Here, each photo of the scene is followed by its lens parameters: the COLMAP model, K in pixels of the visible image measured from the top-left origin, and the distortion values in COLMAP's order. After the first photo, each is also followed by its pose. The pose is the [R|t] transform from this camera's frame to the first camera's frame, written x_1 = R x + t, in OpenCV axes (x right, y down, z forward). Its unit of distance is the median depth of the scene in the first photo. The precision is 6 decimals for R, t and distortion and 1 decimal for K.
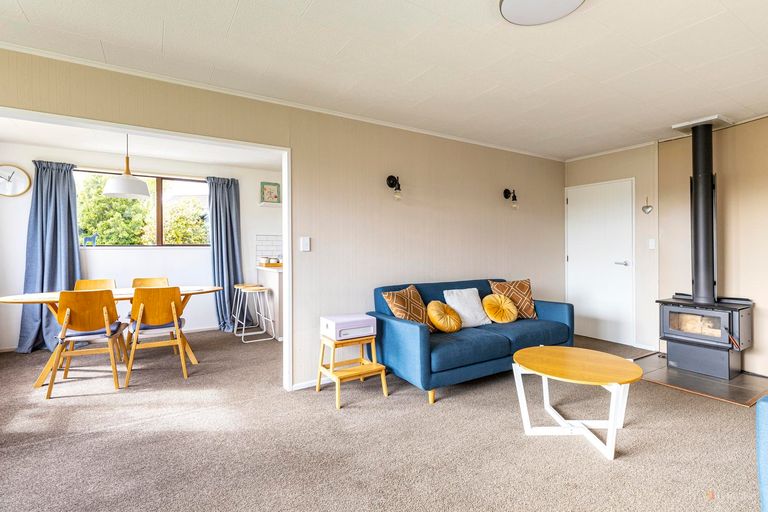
lens RADIAL K [[370.6, 0, 383.4], [0, 370.6, 242.2], [0, 0, 1]] dist [-0.004244, -0.000485]
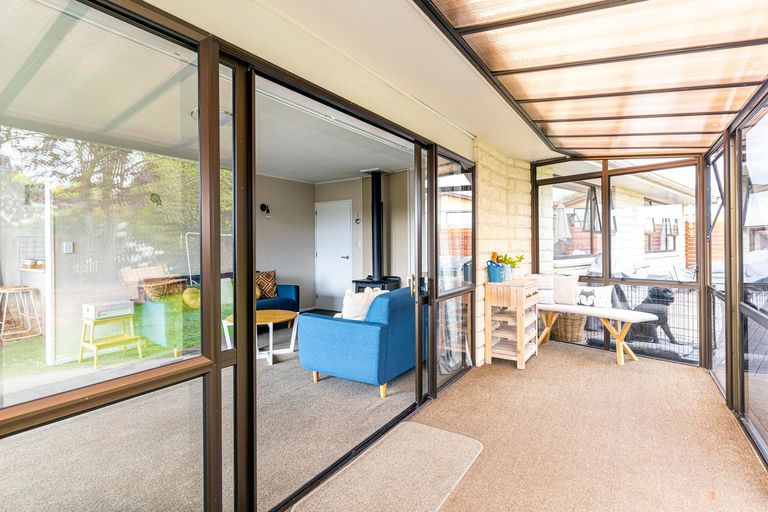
lens RADIAL K [[376.5, 0, 382.9], [0, 376.5, 240.2], [0, 0, 1]] dist [0.001505, 0.000523]
pose [[0.909513, -0.001866, 0.415671, 0.192339], [0.001410, 0.999998, 0.001405, -0.016320], [-0.415673, -0.000692, 0.909514, -0.509039]]
